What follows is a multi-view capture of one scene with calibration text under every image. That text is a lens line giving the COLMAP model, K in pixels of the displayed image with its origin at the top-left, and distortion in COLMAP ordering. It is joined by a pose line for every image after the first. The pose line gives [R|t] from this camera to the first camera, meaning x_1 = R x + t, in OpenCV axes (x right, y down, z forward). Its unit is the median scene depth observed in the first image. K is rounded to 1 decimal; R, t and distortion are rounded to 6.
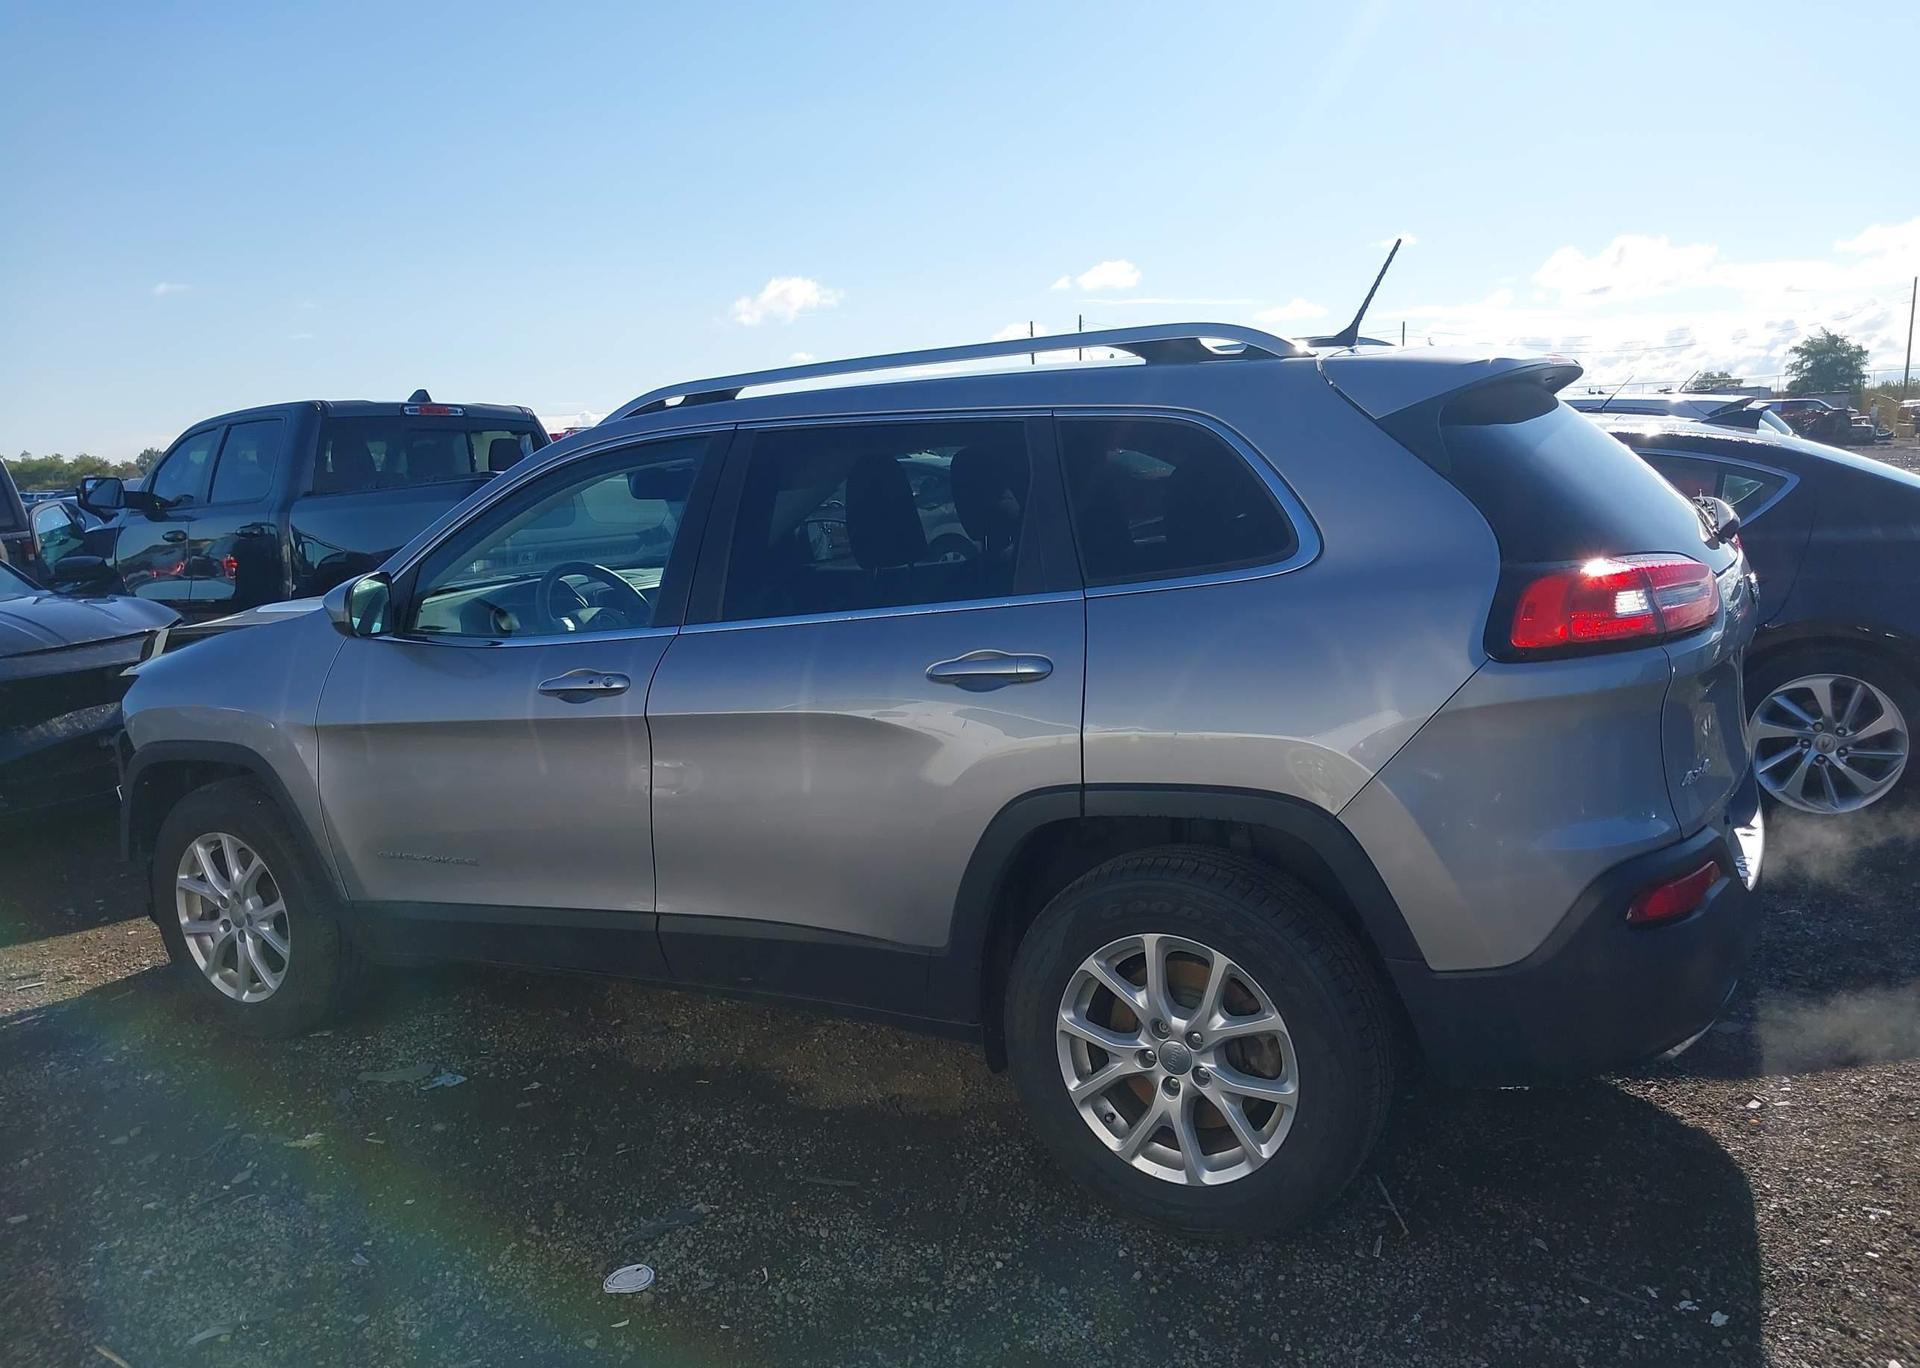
lens RADIAL K [[1585.4, 0, 962.6], [0, 1585.4, 672.2], [0, 0, 1]] dist [0.007558, 0.000134]
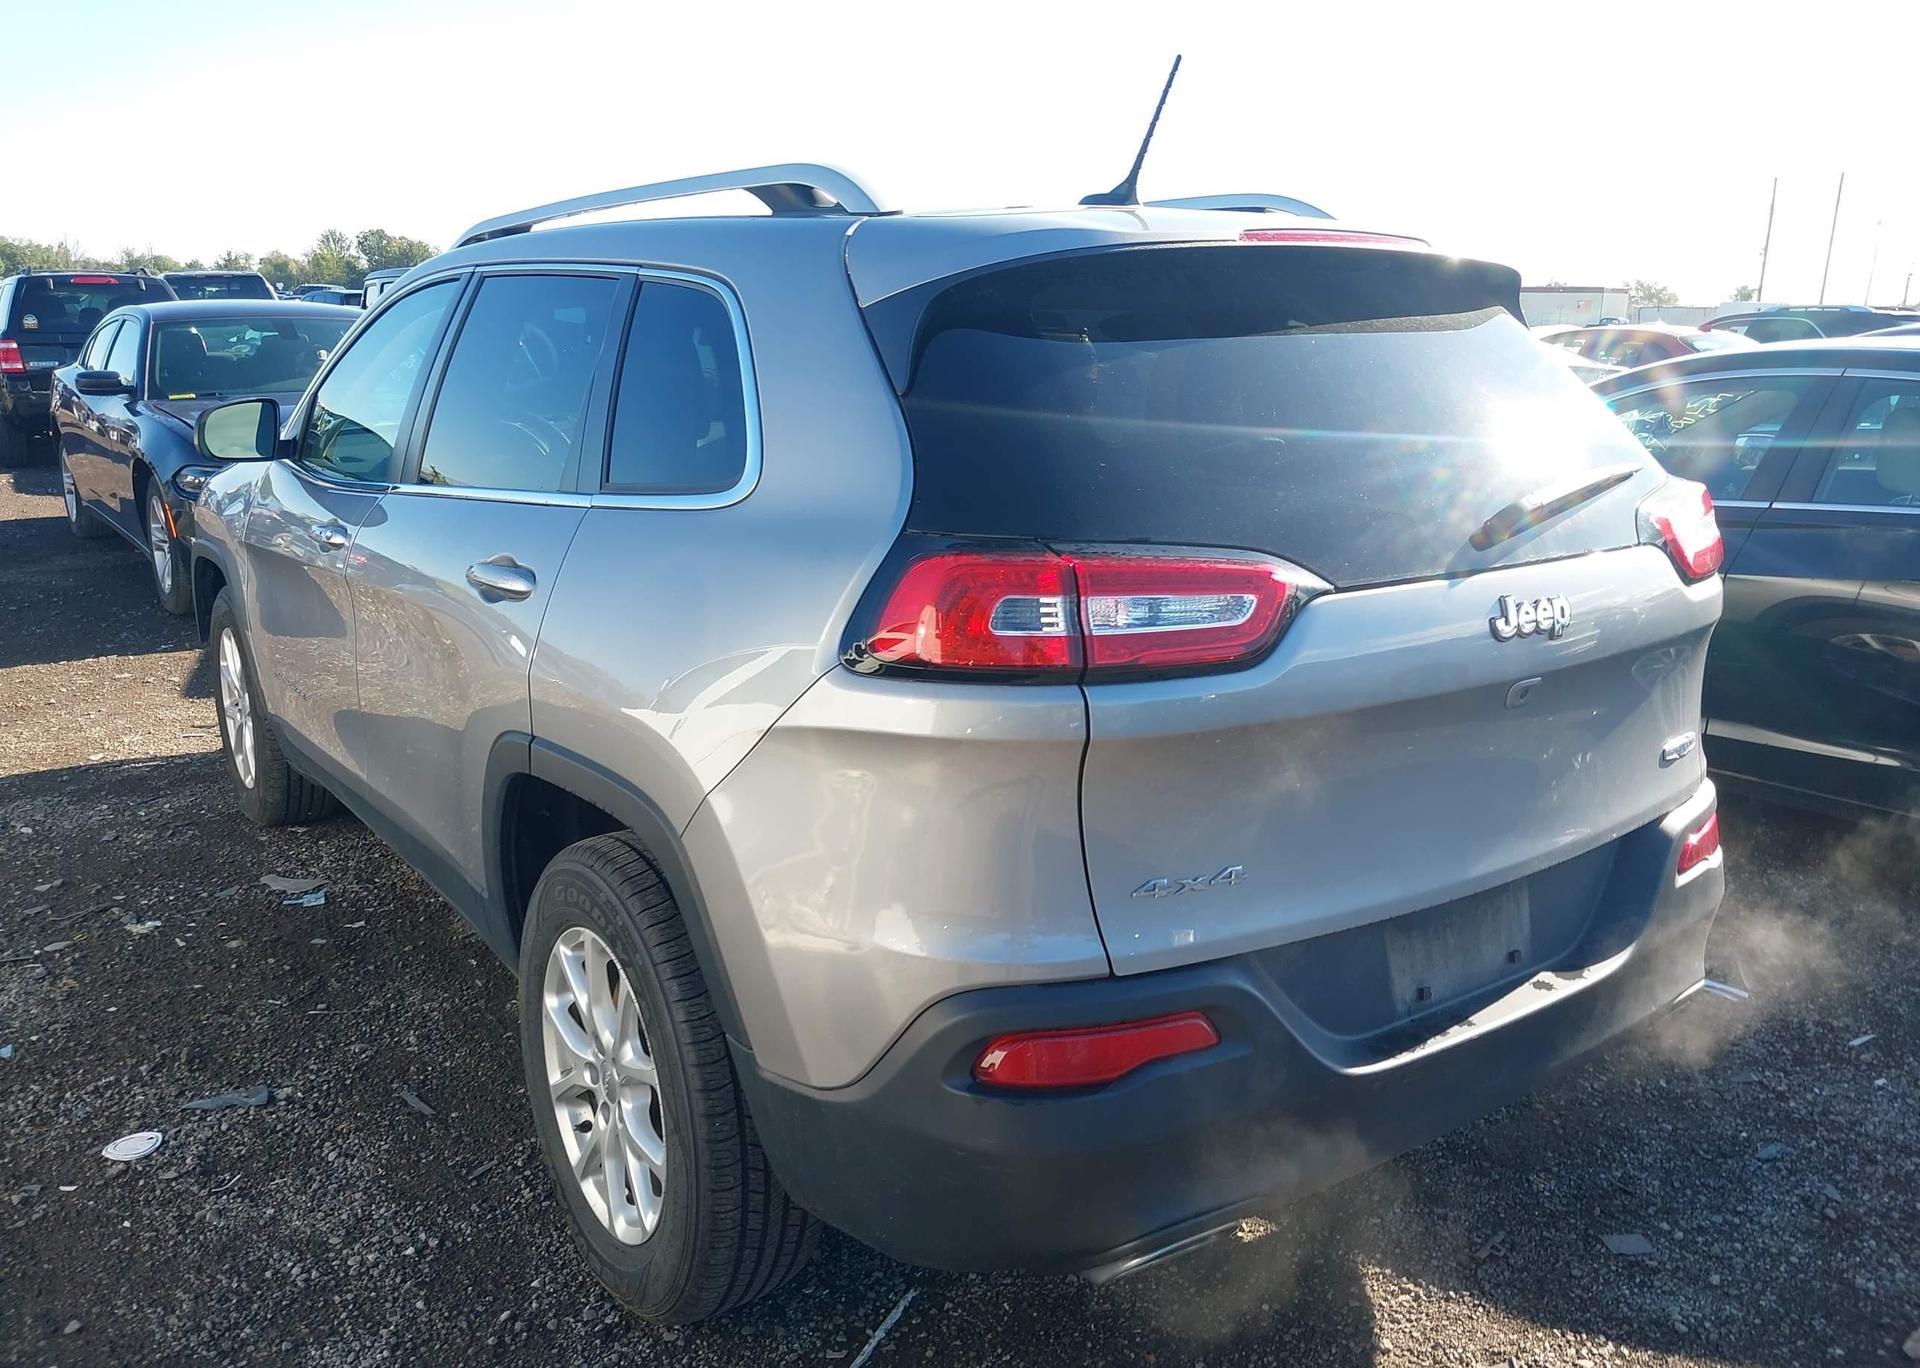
lens RADIAL K [[1554.5, 0, 966.5], [0, 1554.5, 671.5], [0, 0, 1]] dist [0.009099, -0.005017]
pose [[0.895847, 0.163372, -0.413241, 0.562085], [-0.123475, 0.984859, 0.121681, -0.080874], [0.426864, -0.057983, 0.902455, 0.344609]]
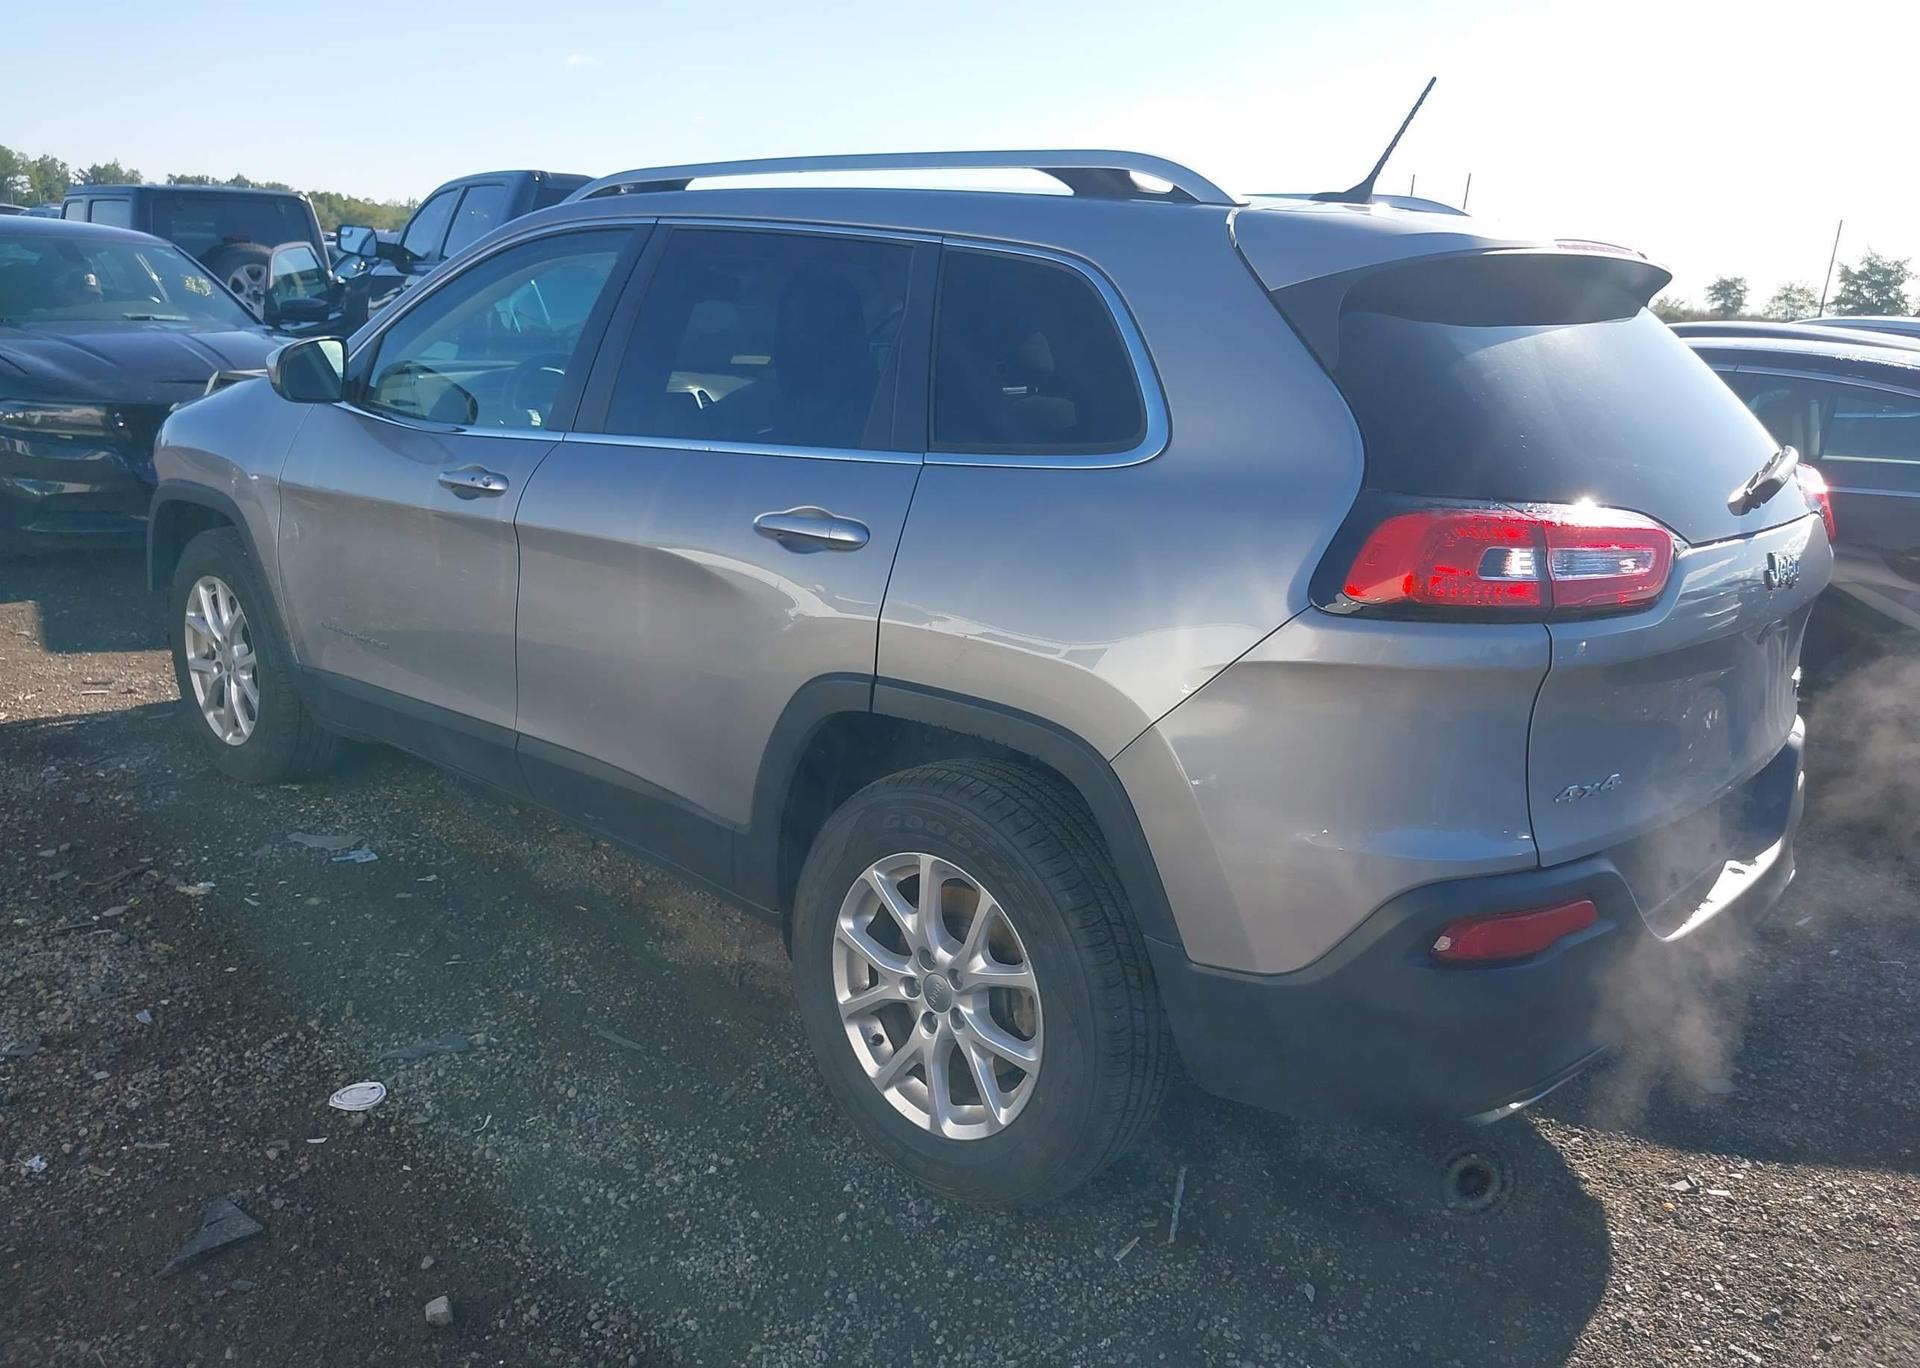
lens RADIAL K [[1559.5, 0, 960.0], [0, 1559.5, 684.0], [0, 0, 1]] dist [0.016041, -0.013333]
pose [[0.966125, 0.169129, -0.194933, 0.268631], [-0.146755, 0.981357, 0.124105, -0.034982], [0.212289, -0.091293, 0.972933, 0.158111]]
